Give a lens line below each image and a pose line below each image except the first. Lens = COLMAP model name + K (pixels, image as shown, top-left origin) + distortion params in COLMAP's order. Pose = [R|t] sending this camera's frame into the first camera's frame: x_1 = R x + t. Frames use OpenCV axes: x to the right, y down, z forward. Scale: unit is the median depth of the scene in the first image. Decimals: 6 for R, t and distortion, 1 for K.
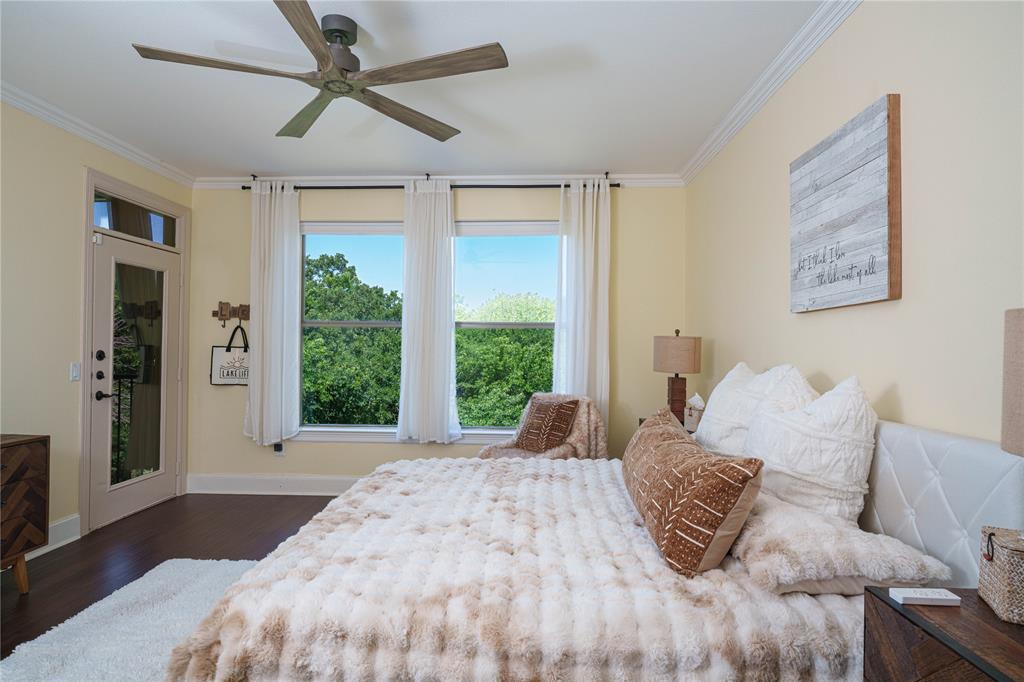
lens RADIAL K [[556.0, 0, 510.7], [0, 556.0, 343.2], [0, 0, 1]] dist [-0.005531, 0.003818]
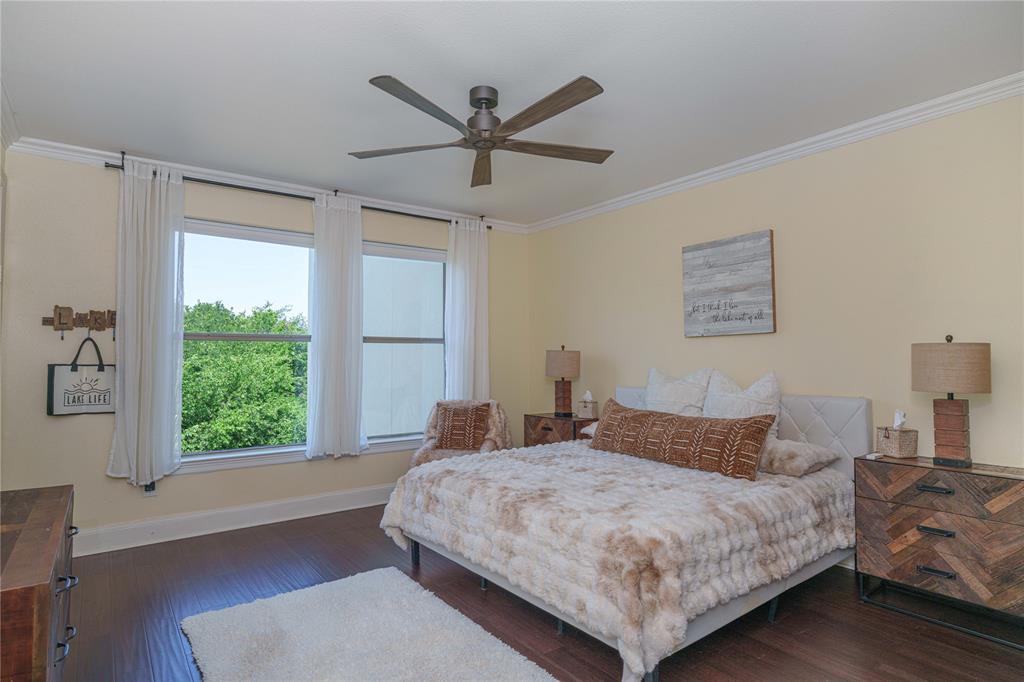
lens RADIAL K [[556.0, 0, 510.7], [0, 556.0, 340.2], [0, 0, 1]] dist [-0.005531, 0.003818]
pose [[0.775078, 0.009269, 0.631797, -0.542961], [0.007937, 0.999671, -0.024403, -0.004207], [-0.631816, 0.023929, 0.774749, 0.022322]]
